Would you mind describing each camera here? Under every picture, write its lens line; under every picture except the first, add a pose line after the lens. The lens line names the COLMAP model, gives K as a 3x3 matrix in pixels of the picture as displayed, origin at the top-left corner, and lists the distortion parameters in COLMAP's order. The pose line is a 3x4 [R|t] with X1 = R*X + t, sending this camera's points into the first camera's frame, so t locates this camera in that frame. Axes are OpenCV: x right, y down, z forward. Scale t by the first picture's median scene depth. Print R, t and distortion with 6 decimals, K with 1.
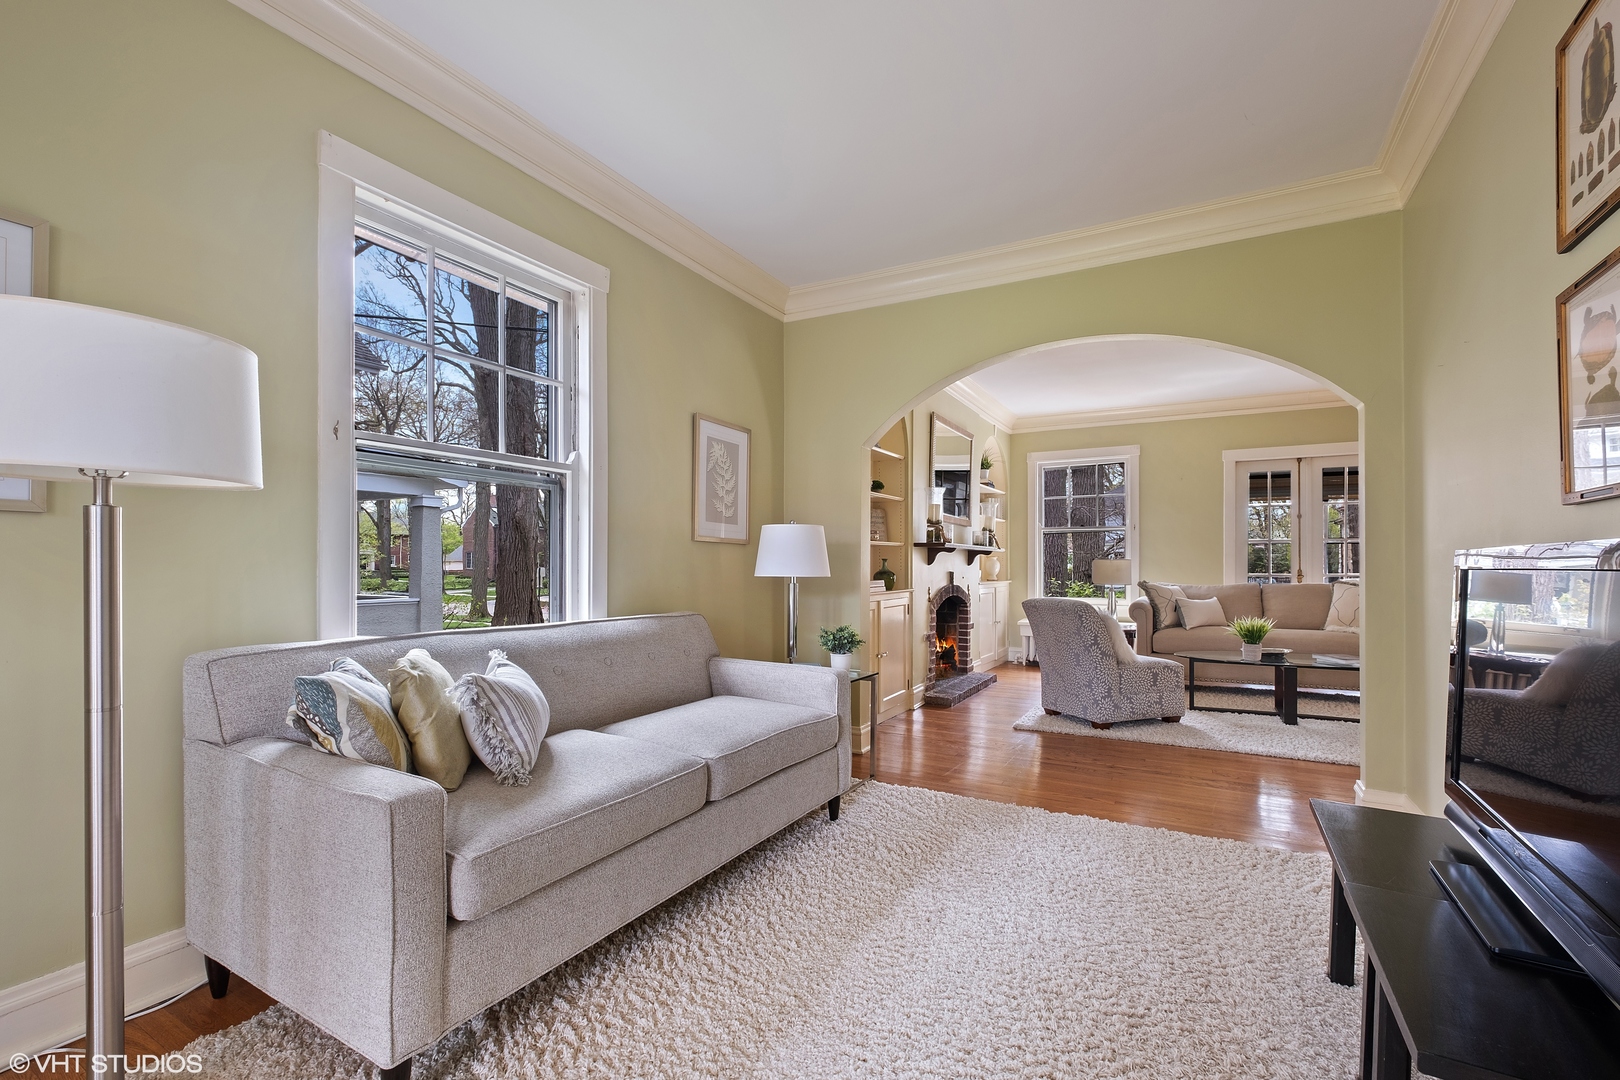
lens RADIAL K [[705.5, 0, 815.7], [0, 705.5, 553.9], [0, 0, 1]] dist [0.005015, 0.000196]
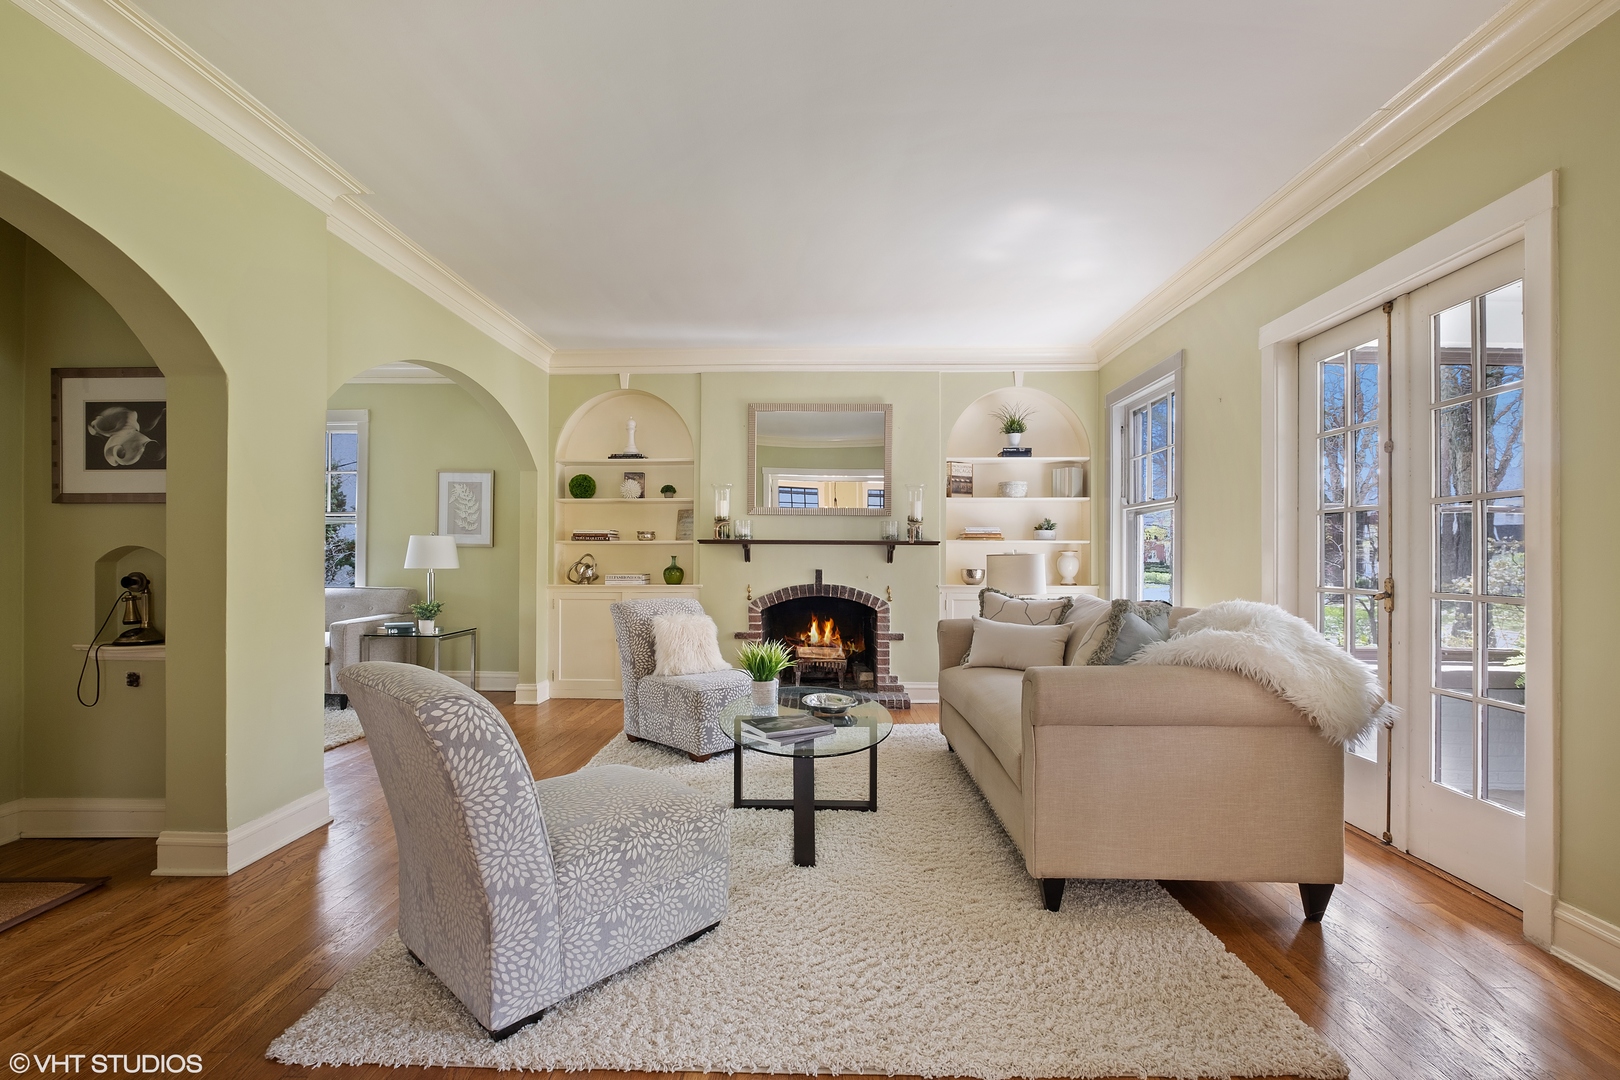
lens RADIAL K [[705.5, 0, 814.3], [0, 705.5, 550.3], [0, 0, 1]] dist [0.005015, 0.000196]
pose [[0.464620, -0.007388, -0.885479, 1.230438], [0.012591, 0.999919, -0.001737, 0.003654], [0.885421, -0.010342, 0.464675, 0.723380]]
